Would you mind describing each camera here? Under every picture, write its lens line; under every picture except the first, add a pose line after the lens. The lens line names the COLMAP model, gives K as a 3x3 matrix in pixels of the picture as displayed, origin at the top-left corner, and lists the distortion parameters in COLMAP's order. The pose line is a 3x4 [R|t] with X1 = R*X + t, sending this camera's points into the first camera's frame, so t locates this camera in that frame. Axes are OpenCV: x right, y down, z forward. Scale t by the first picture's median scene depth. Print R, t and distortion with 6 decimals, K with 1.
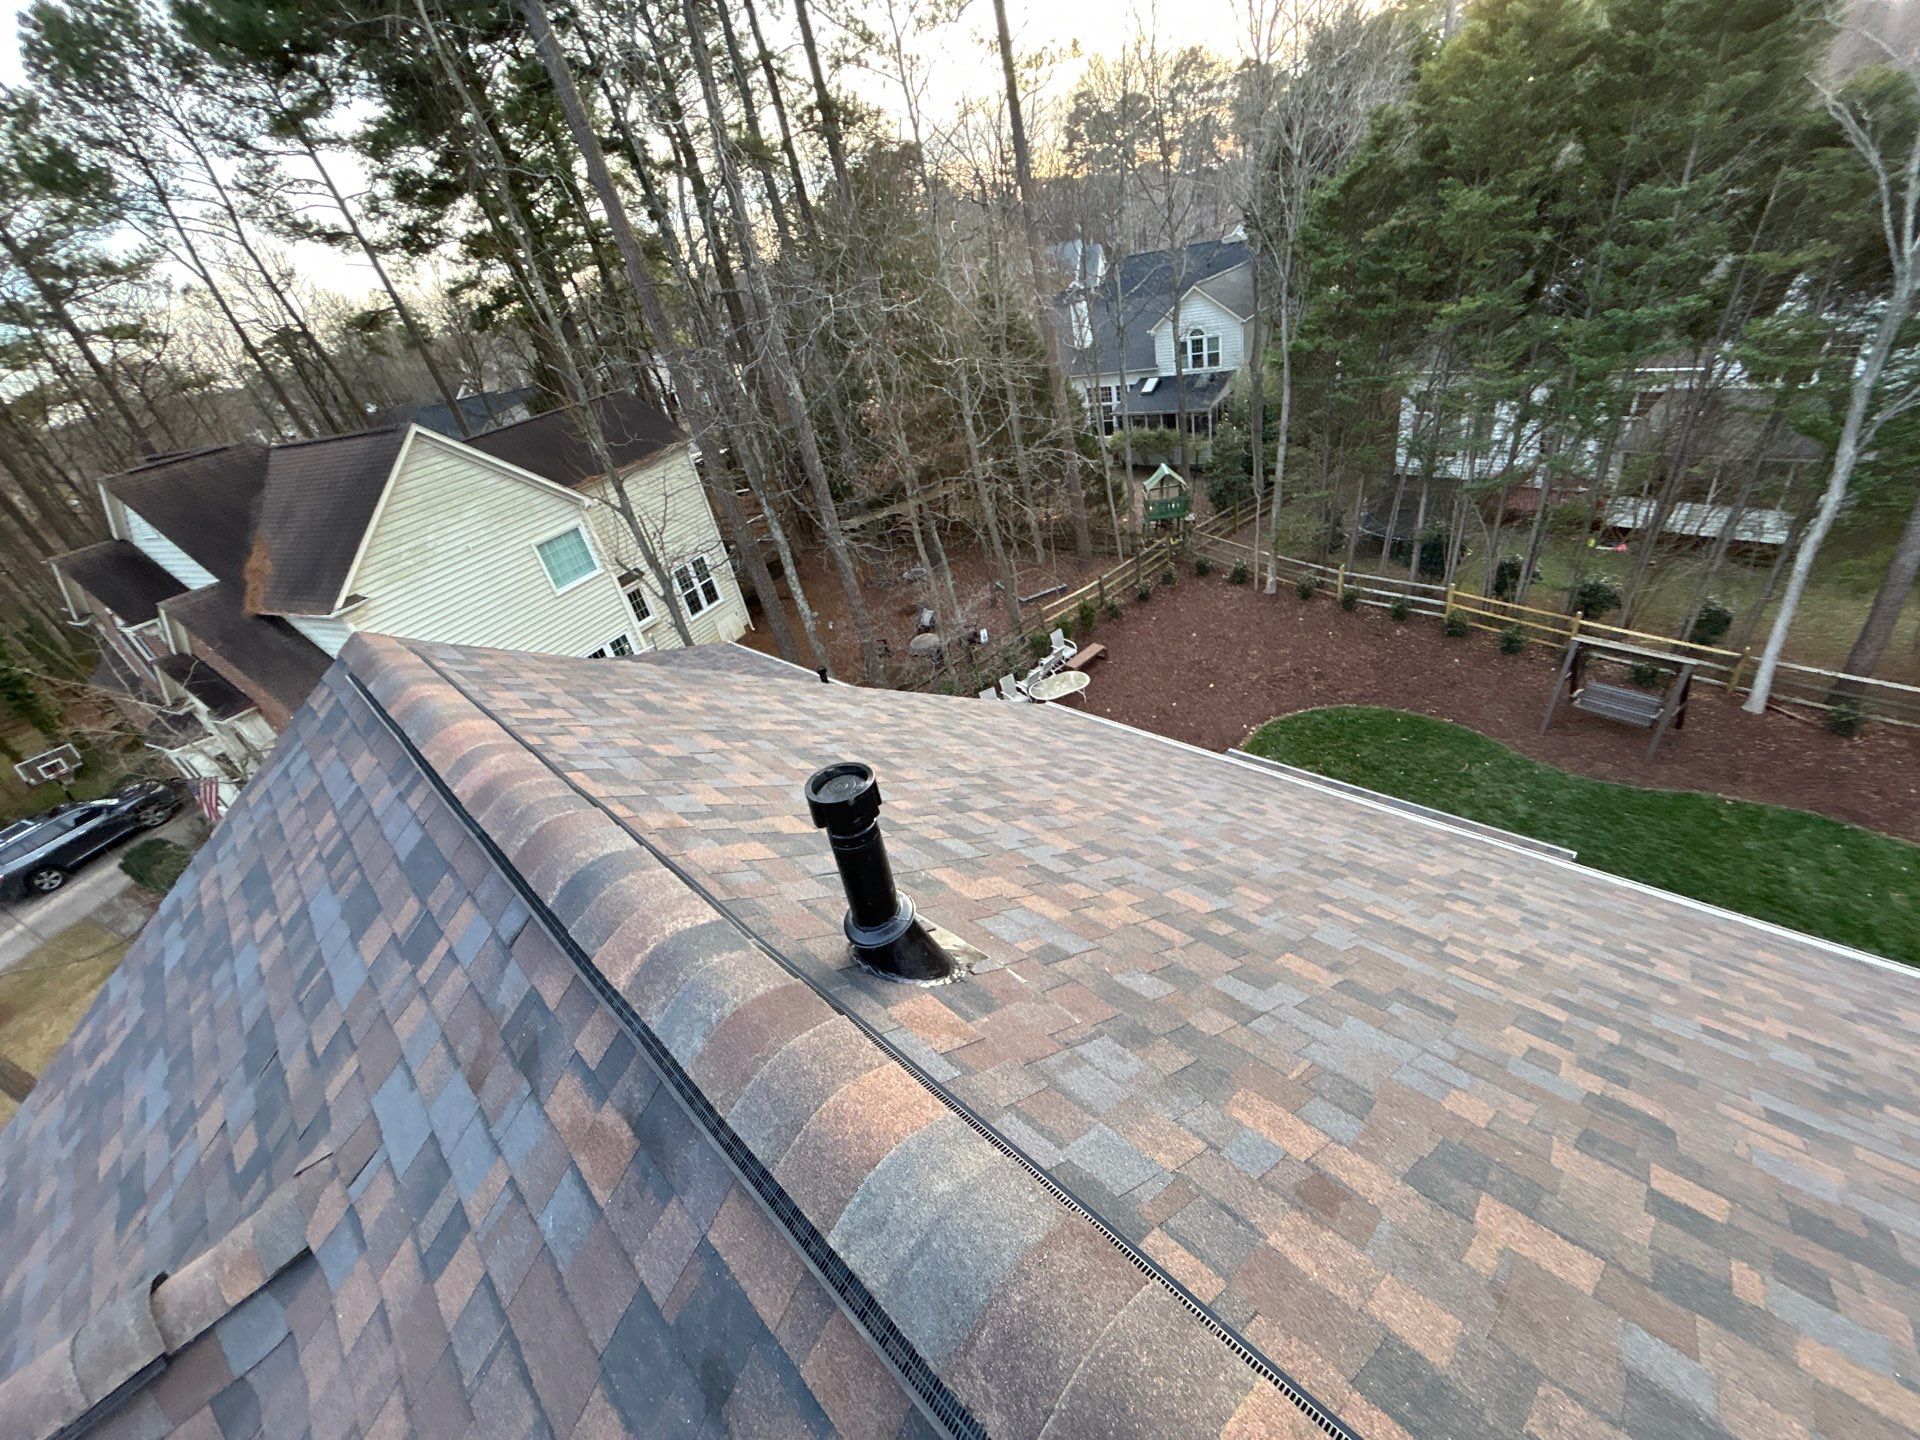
lens RADIAL K [[775.0, 0, 960.0], [0, 775.0, 720.0], [0, 0, 1]] dist [-0.000628, 0.000135]
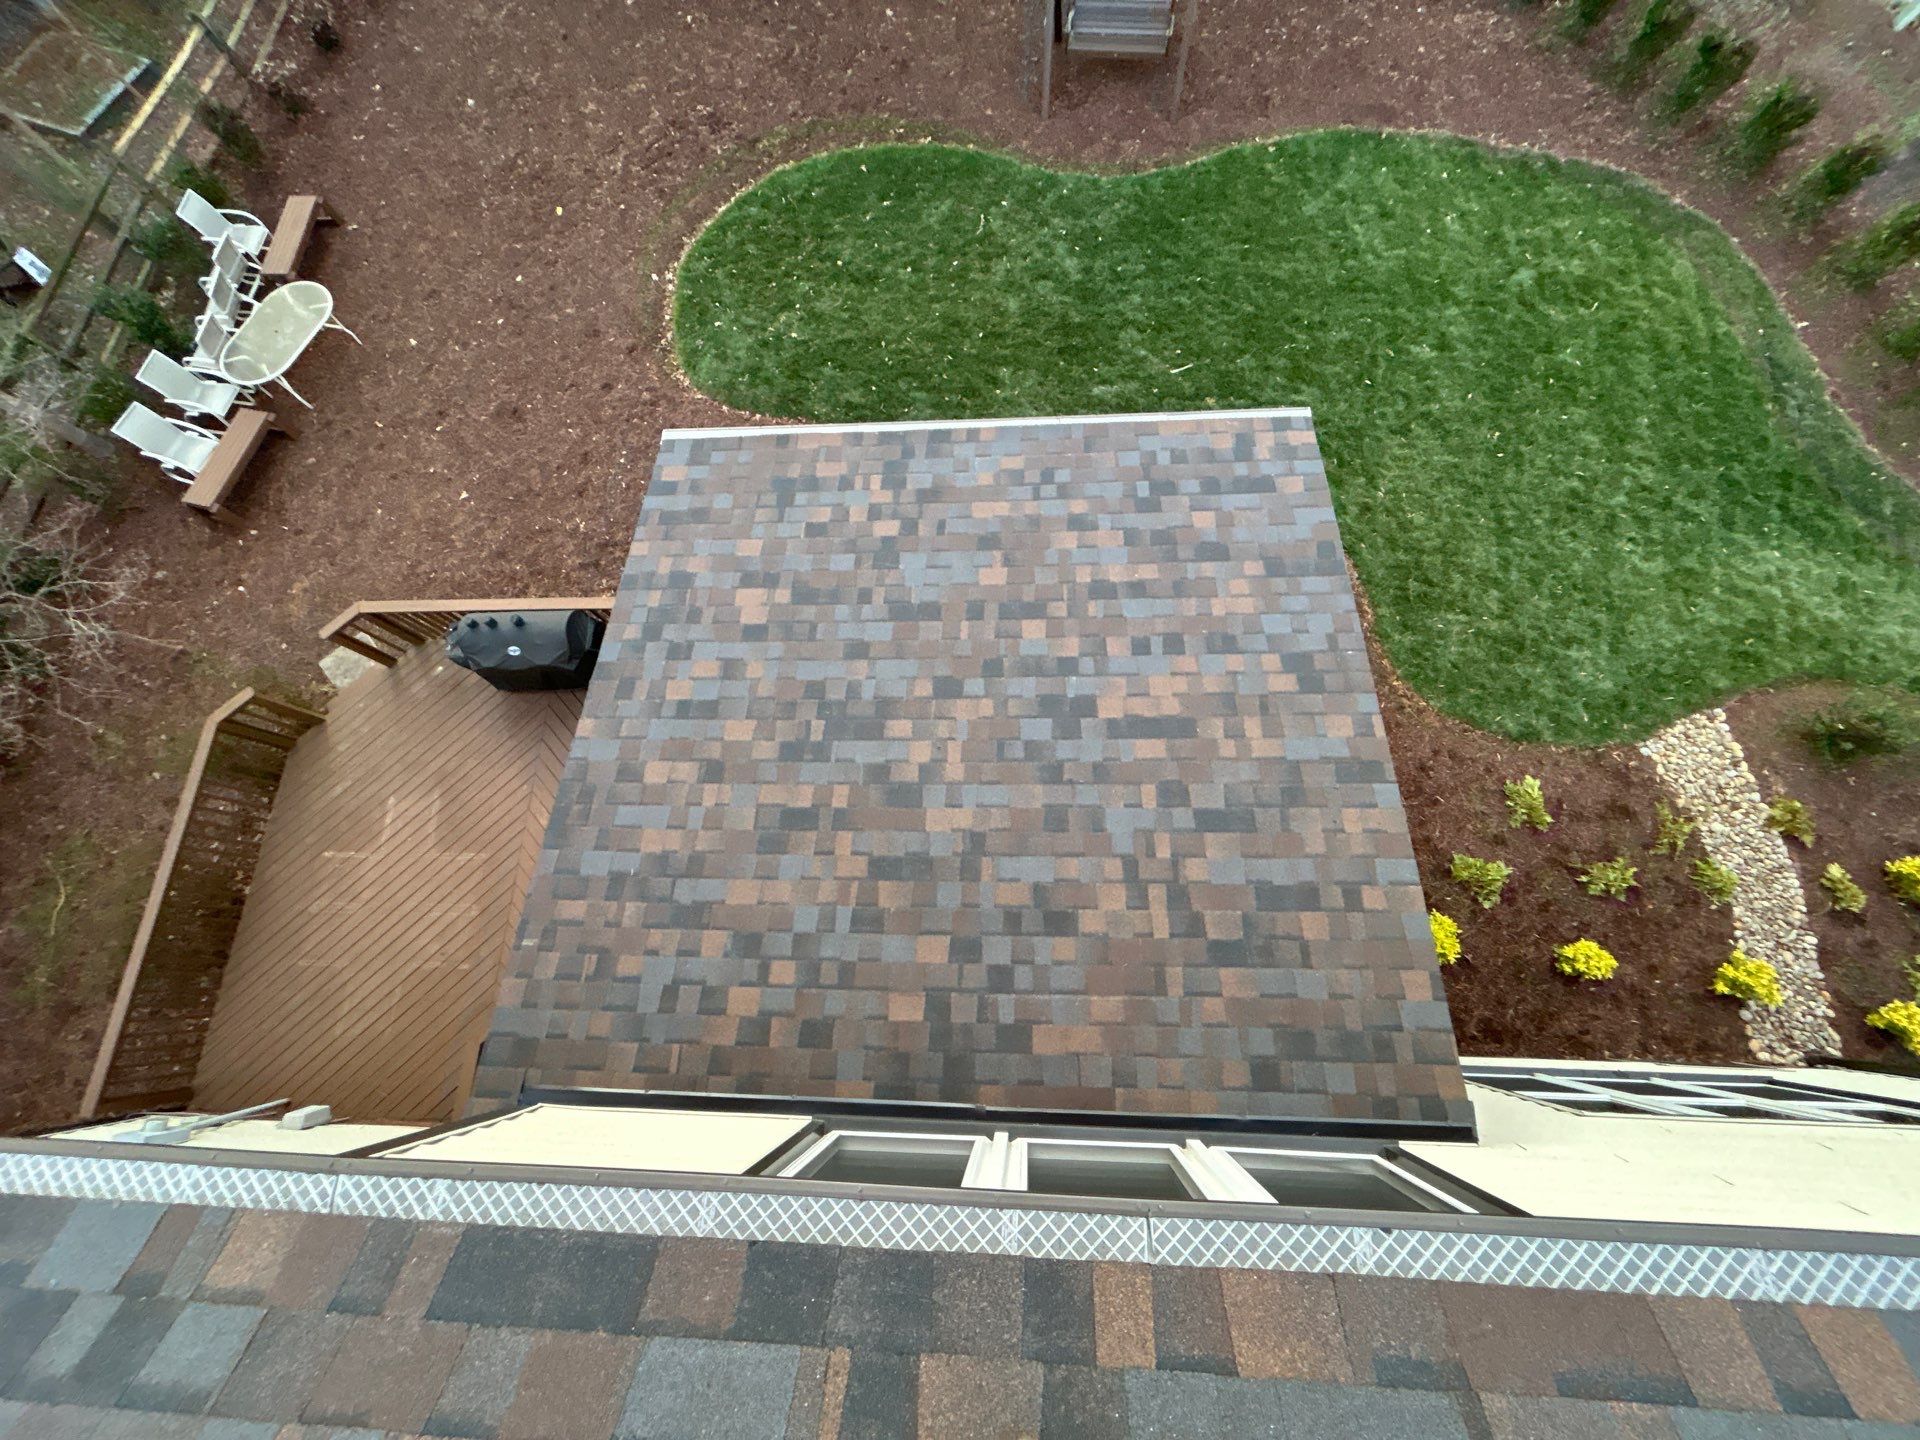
lens RADIAL K [[775.0, 0, 960.0], [0, 775.0, 720.0], [0, 0, 1]] dist [-0.000628, 0.000135]
pose [[0.729532, -0.604388, 0.320154, 0.134056], [0.312561, 0.710970, 0.629942, -0.043260], [-0.608349, -0.359495, 0.707584, 0.300851]]
